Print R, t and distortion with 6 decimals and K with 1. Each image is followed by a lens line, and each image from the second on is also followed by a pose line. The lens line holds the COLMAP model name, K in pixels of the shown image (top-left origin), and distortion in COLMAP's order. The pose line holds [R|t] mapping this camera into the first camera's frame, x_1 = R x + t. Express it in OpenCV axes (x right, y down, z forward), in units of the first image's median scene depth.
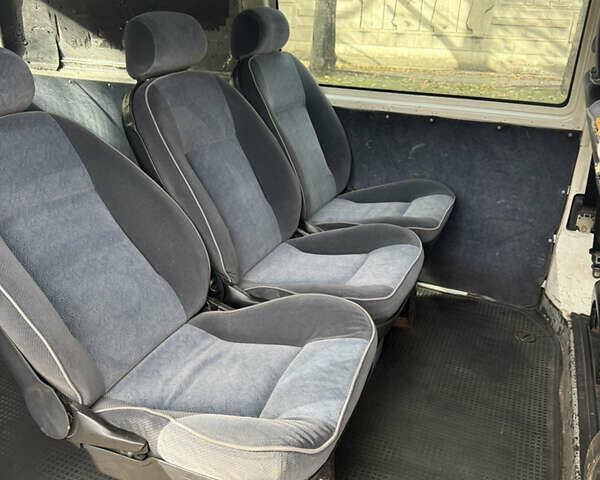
lens RADIAL K [[564.4, 0, 299.3], [0, 564.4, 251.9], [0, 0, 1]] dist [0.197846, -0.385860]
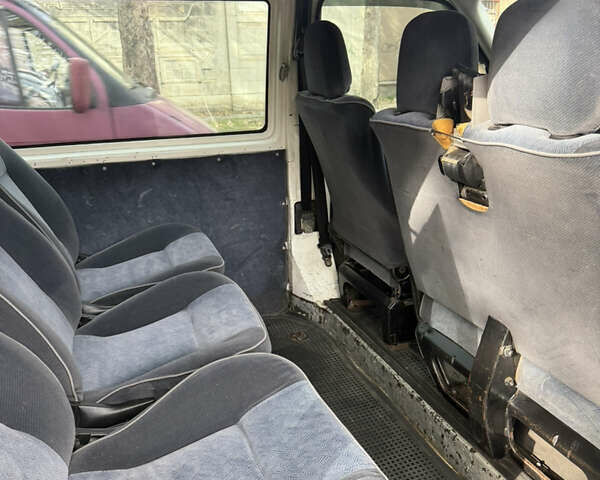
lens RADIAL K [[564.4, 0, 299.3], [0, 564.4, 251.9], [0, 0, 1]] dist [0.197846, -0.385860]
pose [[0.722937, -0.280953, 0.631212, -0.249912], [0.326502, 0.944064, 0.046256, -0.055720], [-0.608900, 0.172652, 0.774230, 0.133548]]
